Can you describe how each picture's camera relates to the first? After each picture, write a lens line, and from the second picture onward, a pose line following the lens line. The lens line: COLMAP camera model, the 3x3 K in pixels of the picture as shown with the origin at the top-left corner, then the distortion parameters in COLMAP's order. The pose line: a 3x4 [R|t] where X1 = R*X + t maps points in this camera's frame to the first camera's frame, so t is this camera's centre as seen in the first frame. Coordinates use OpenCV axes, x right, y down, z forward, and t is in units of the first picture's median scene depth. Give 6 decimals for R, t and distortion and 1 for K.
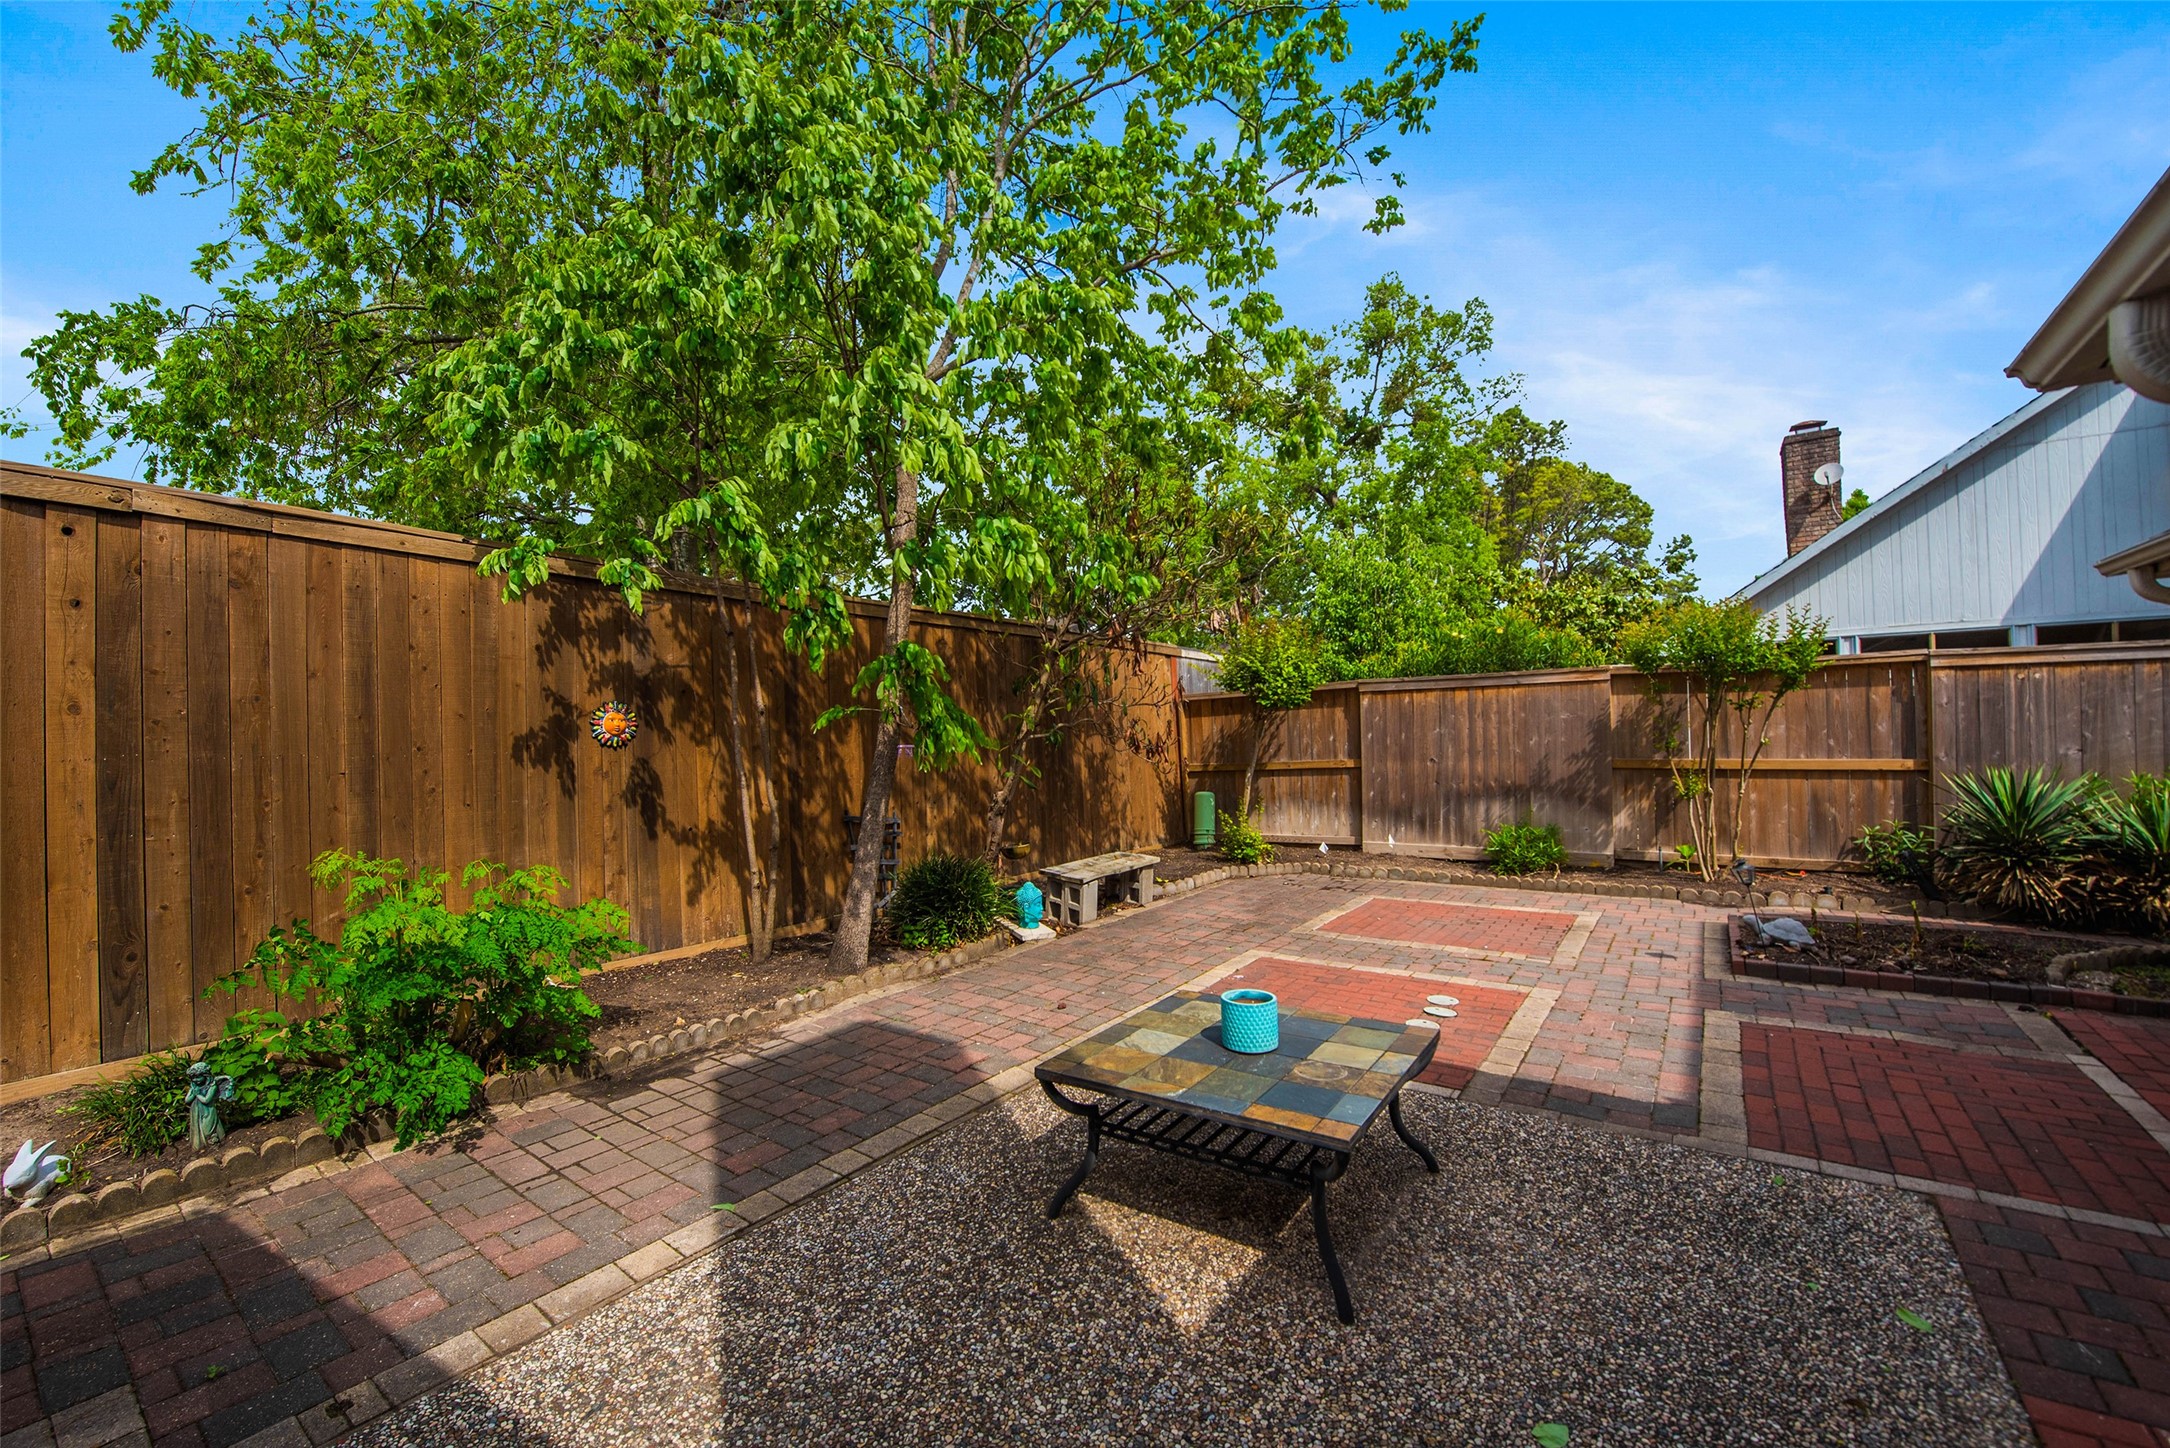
lens RADIAL K [[886.5, 0, 1067.0], [0, 886.5, 727.4], [0, 0, 1]] dist [-0.002105, -0.000102]
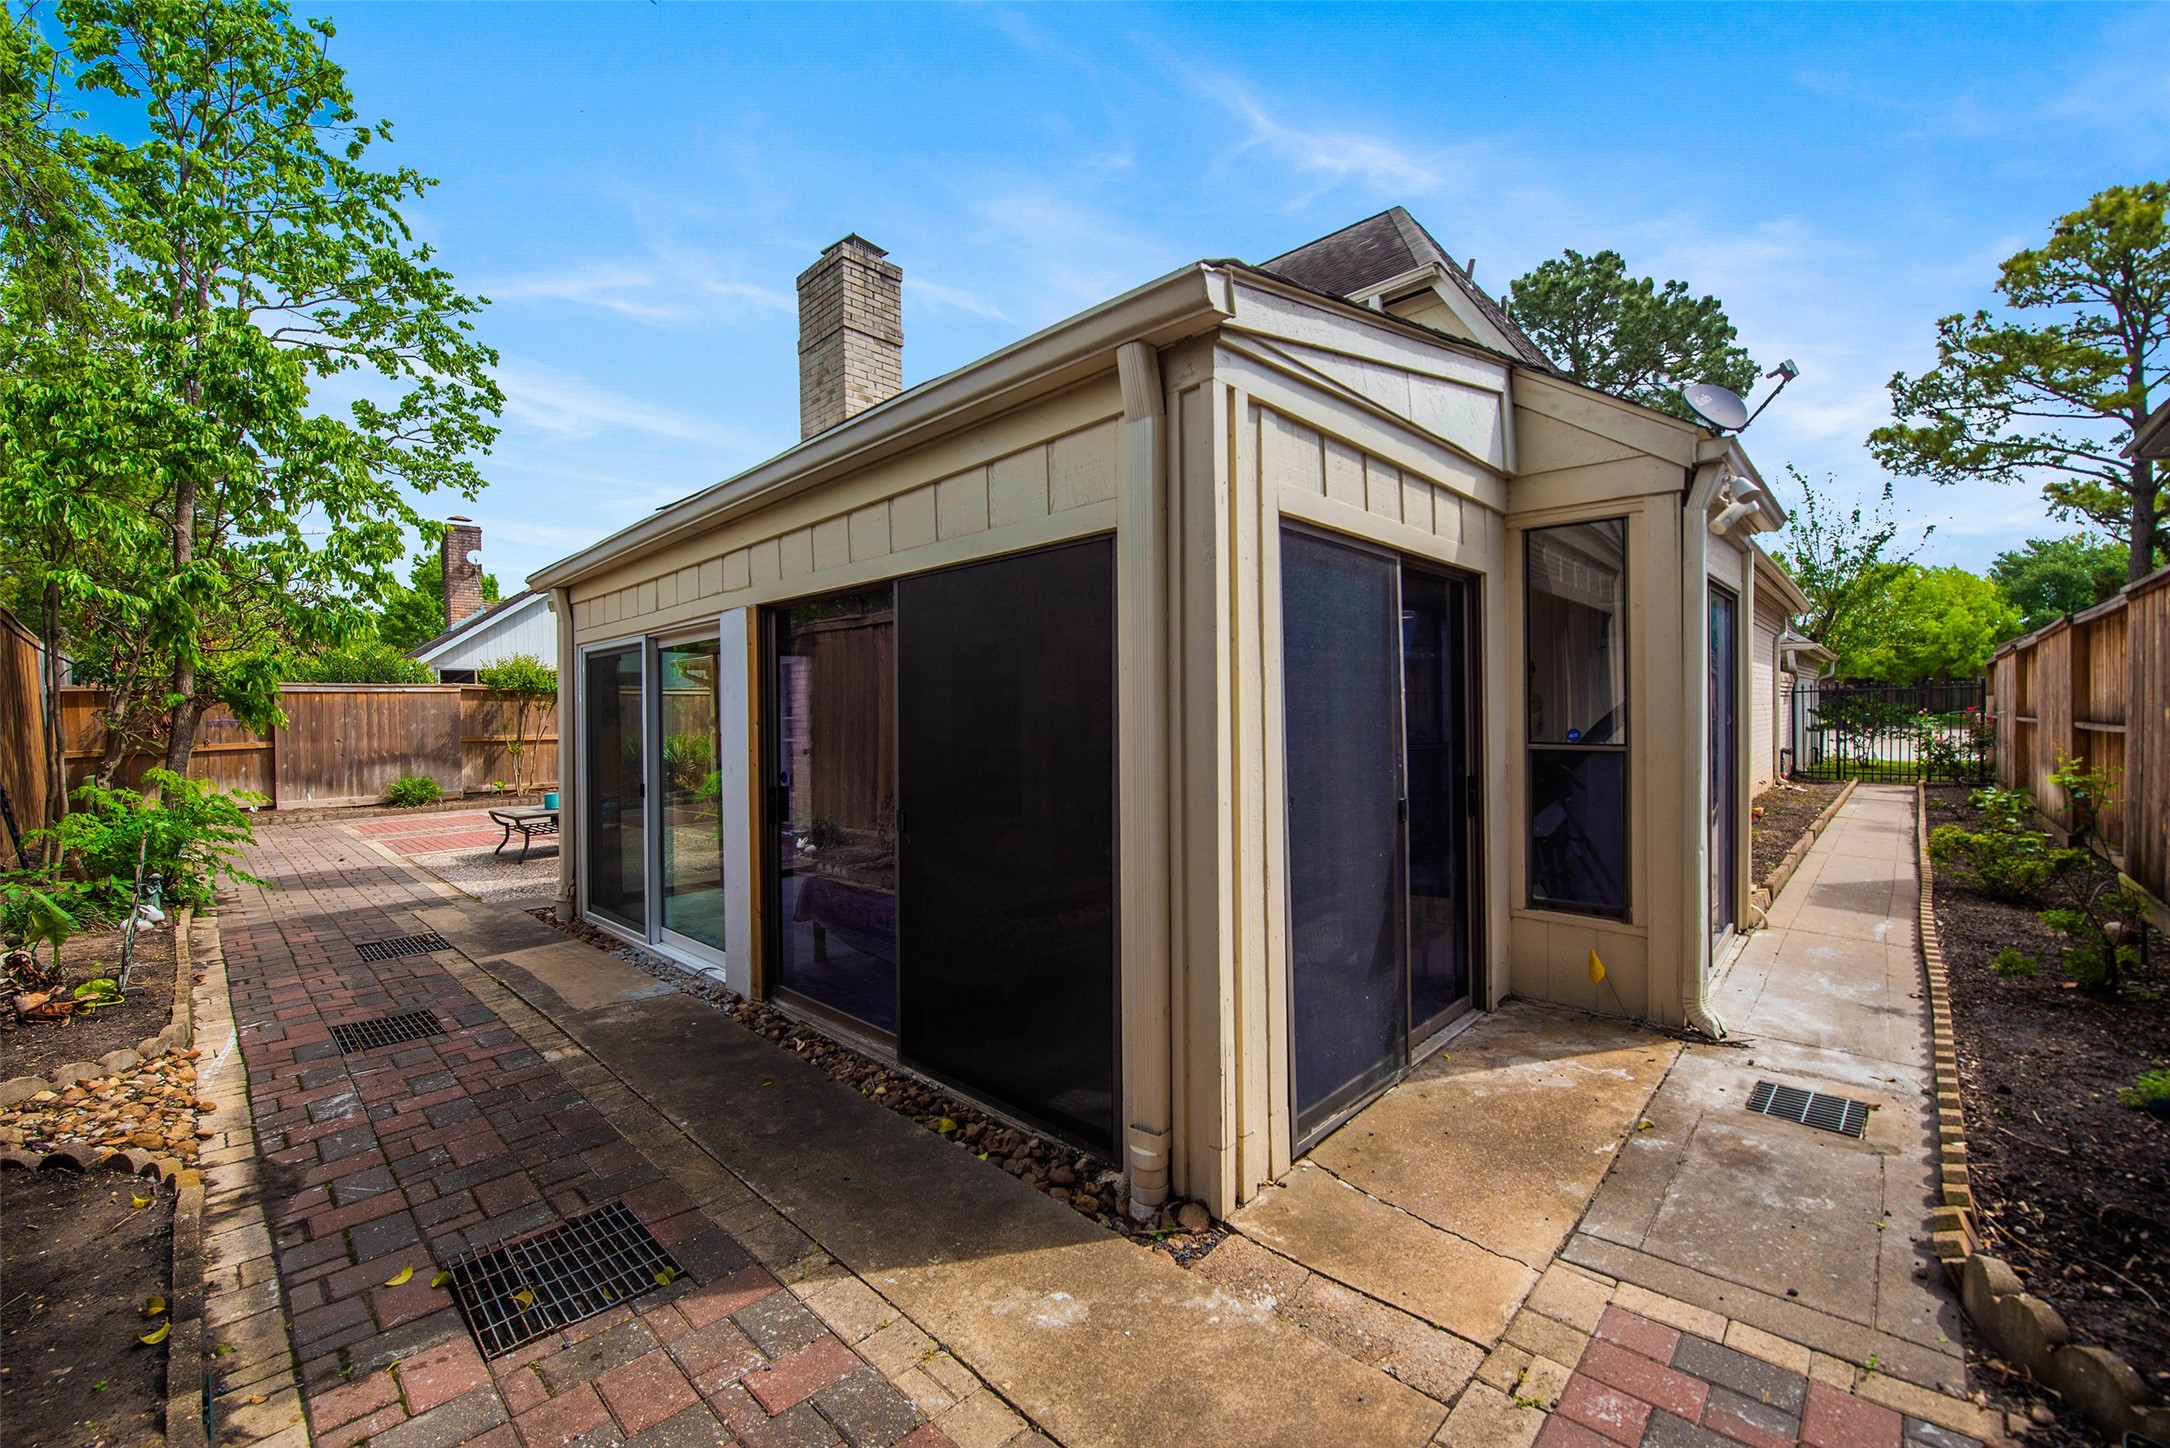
lens RADIAL K [[886.5, 0, 1067.0], [0, 886.5, 727.4], [0, 0, 1]] dist [-0.002105, -0.000102]
pose [[0.154487, -0.000571, 0.987995, -0.852349], [0.004308, 0.999991, -0.000096, 0.020441], [-0.987985, 0.004271, 0.154488, -0.420869]]
